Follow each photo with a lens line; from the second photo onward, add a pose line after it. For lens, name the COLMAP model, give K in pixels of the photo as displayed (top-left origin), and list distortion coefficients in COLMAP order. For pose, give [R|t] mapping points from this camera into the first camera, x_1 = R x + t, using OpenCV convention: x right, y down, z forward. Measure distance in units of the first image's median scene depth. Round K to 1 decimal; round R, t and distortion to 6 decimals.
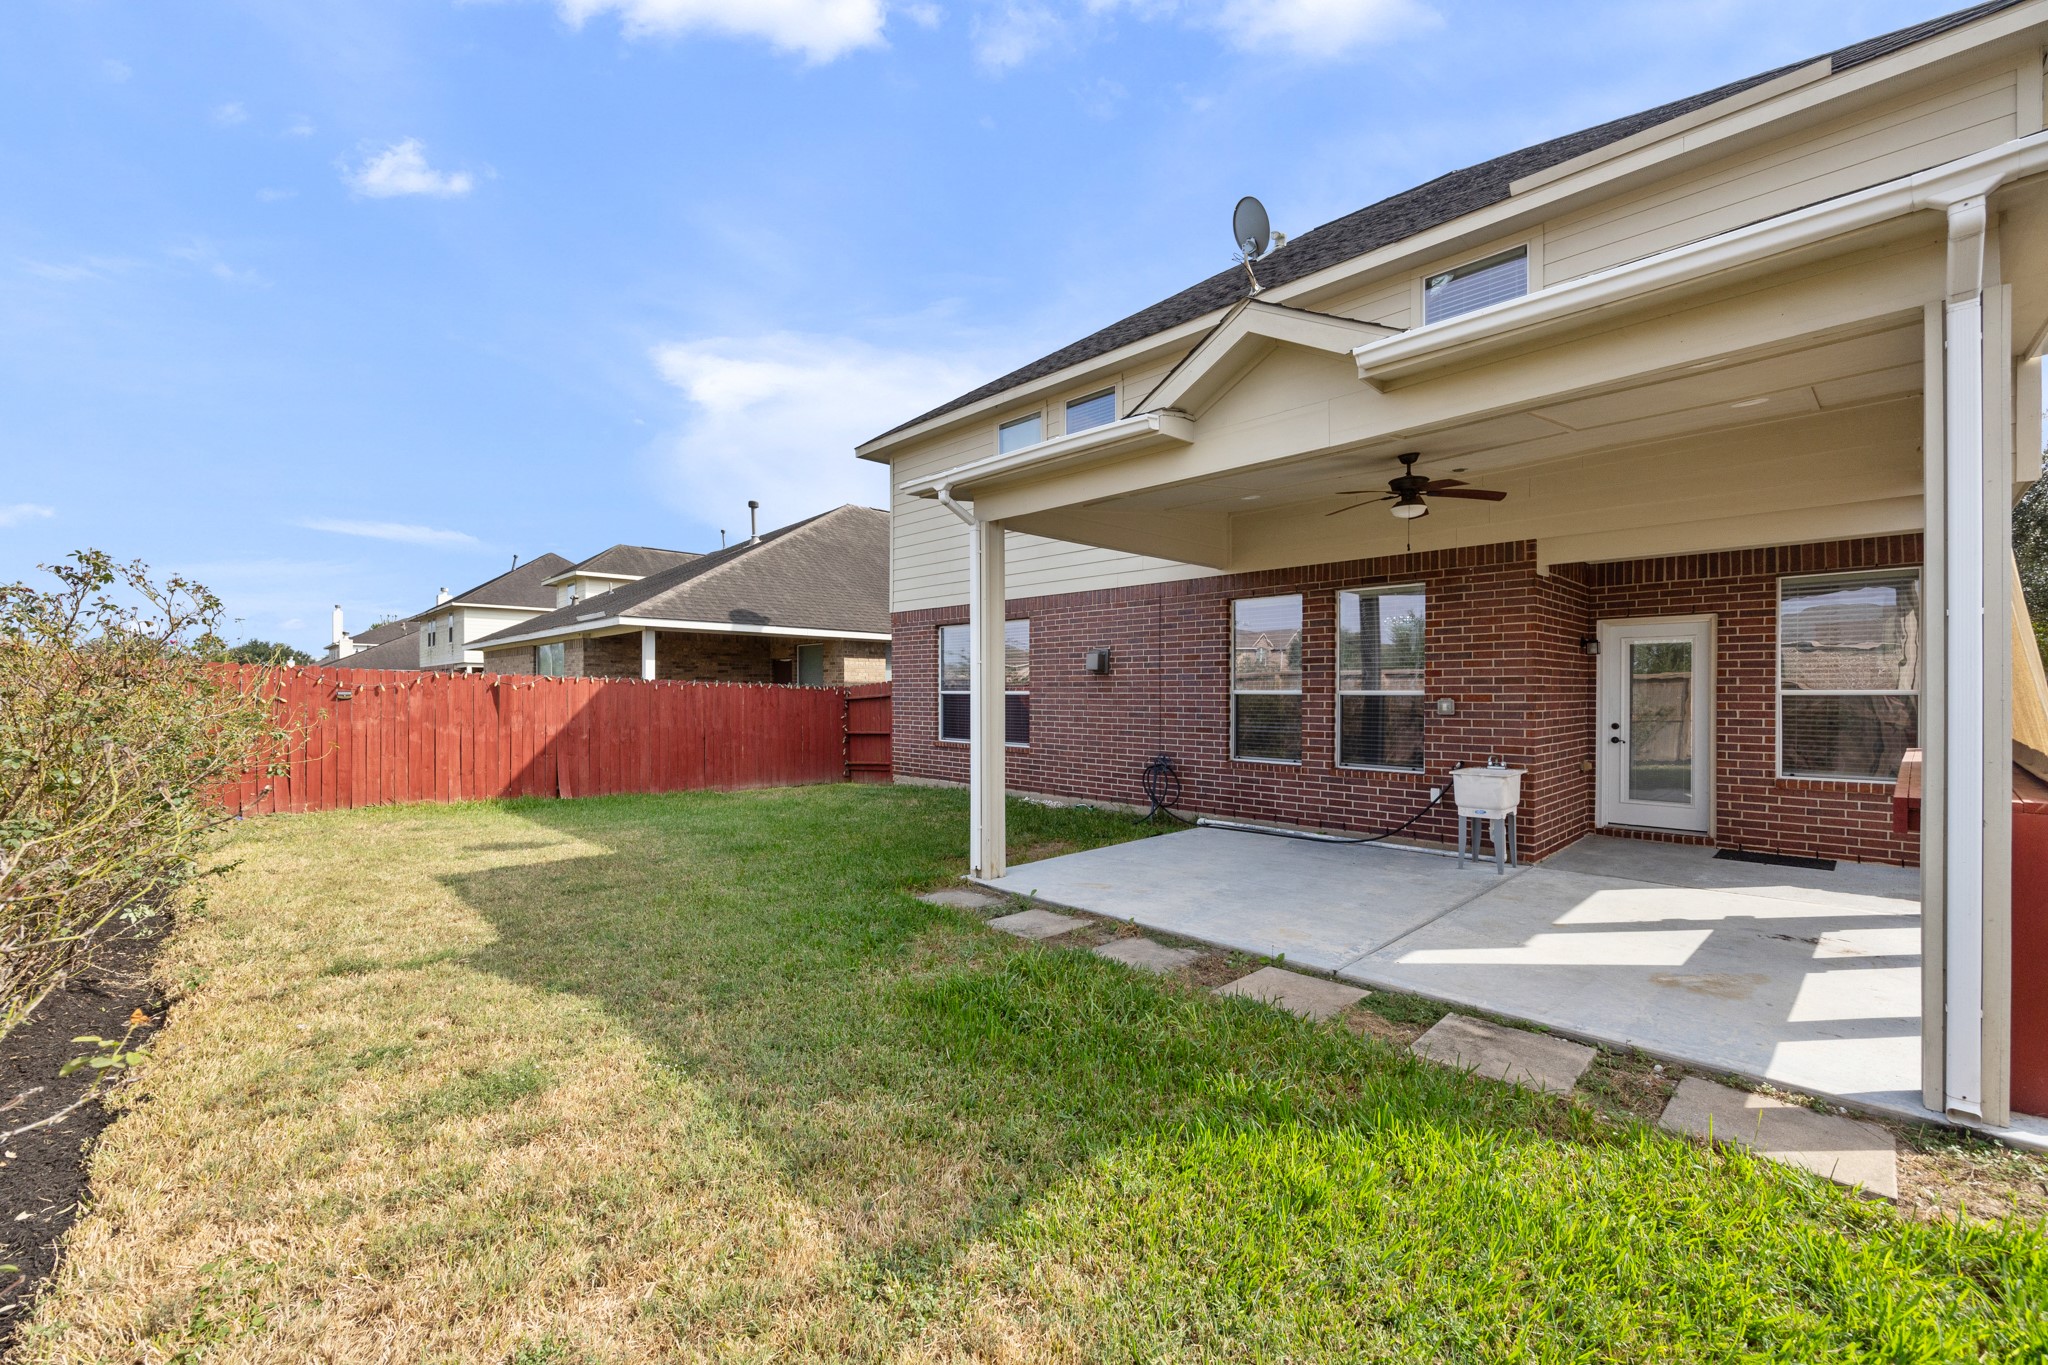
lens RADIAL K [[818.4, 0, 1032.5], [0, 818.4, 698.7], [0, 0, 1]] dist [0.001806, -0.000258]
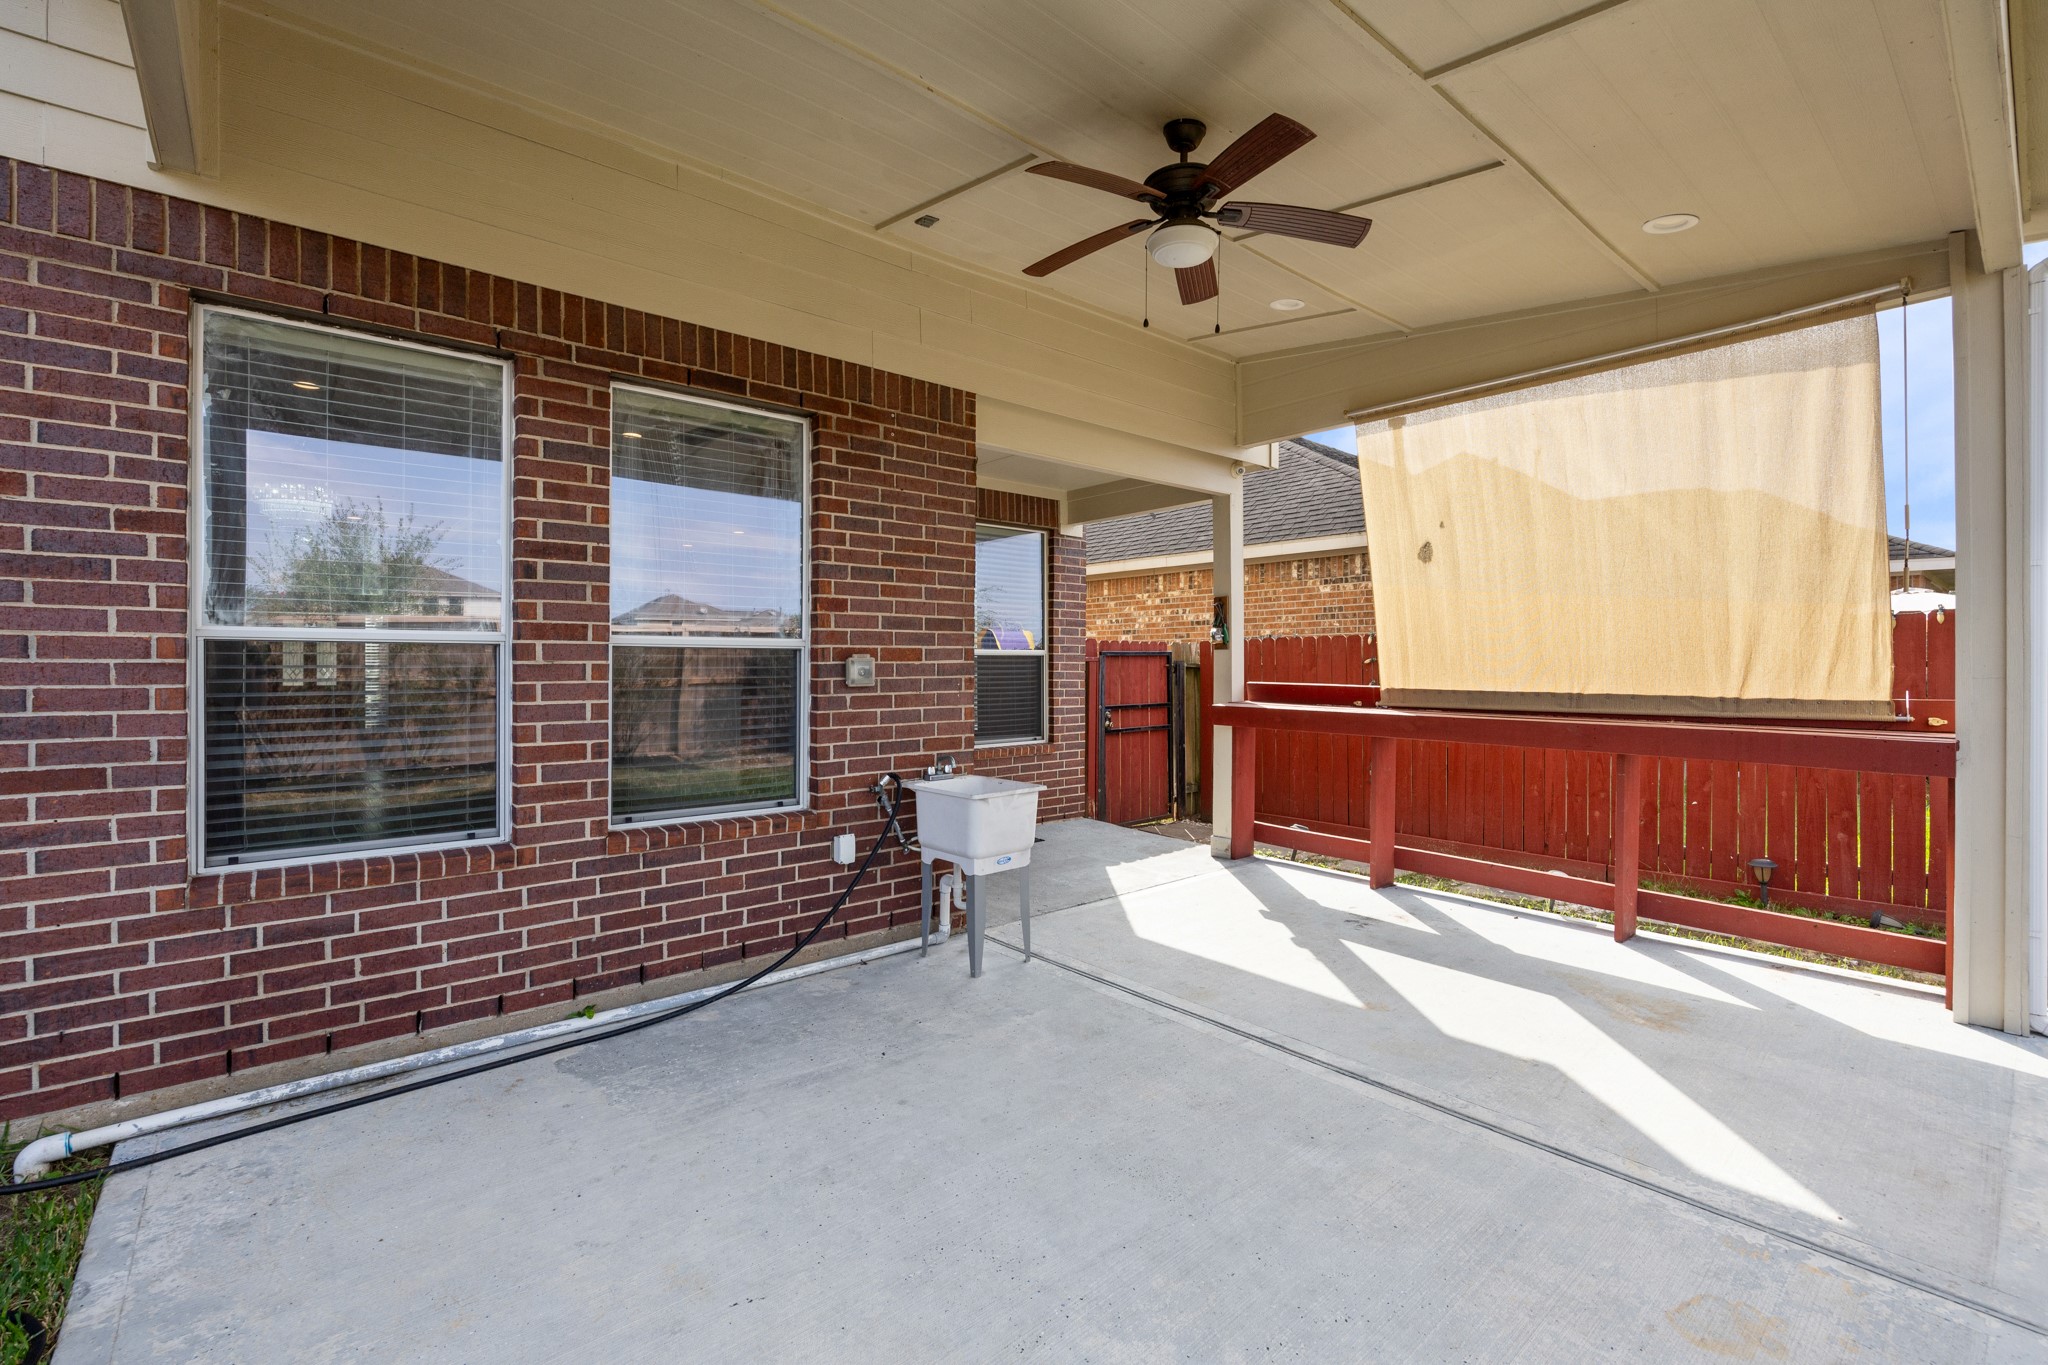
lens RADIAL K [[896.0, 0, 1011.4], [0, 896.0, 666.3], [0, 0, 1]] dist [-0.010145, 0.001221]
pose [[0.074382, -0.003489, 0.997224, -0.047090], [0.008882, 0.999957, 0.002836, 0.006078], [-0.997190, 0.008646, 0.074410, 0.864310]]
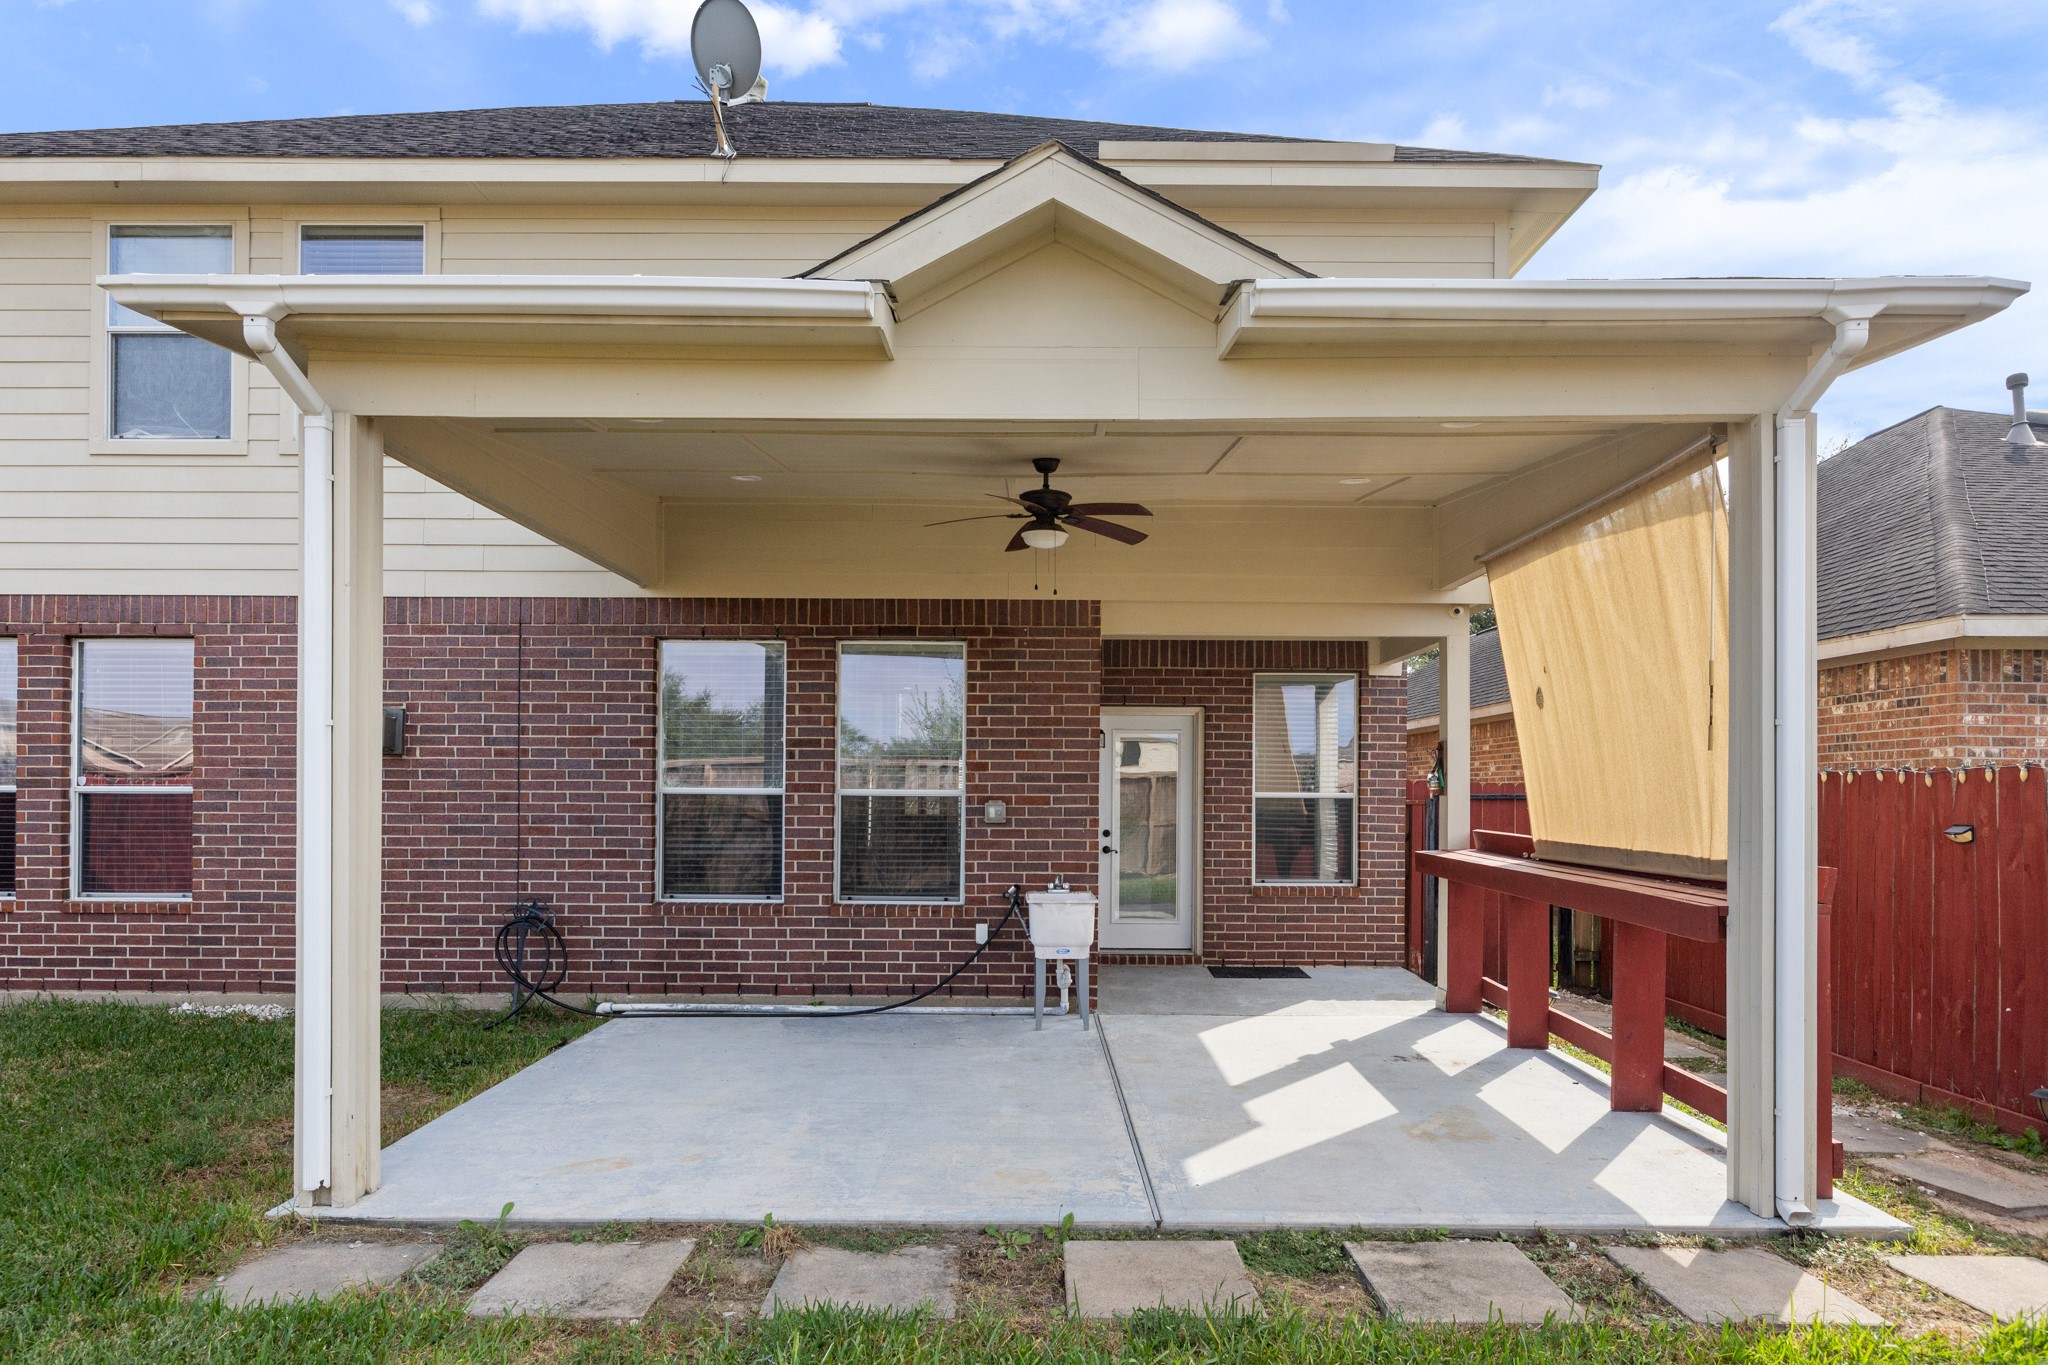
lens RADIAL K [[1144.6, 0, 1009.5], [0, 1144.6, 783.9], [0, 0, 1]] dist [0.006302, -0.000963]
pose [[0.709750, 0.009572, 0.704388, -0.214269], [-0.000935, 0.999920, -0.012646, -0.002747], [-0.704453, 0.008317, 0.709702, 0.257081]]
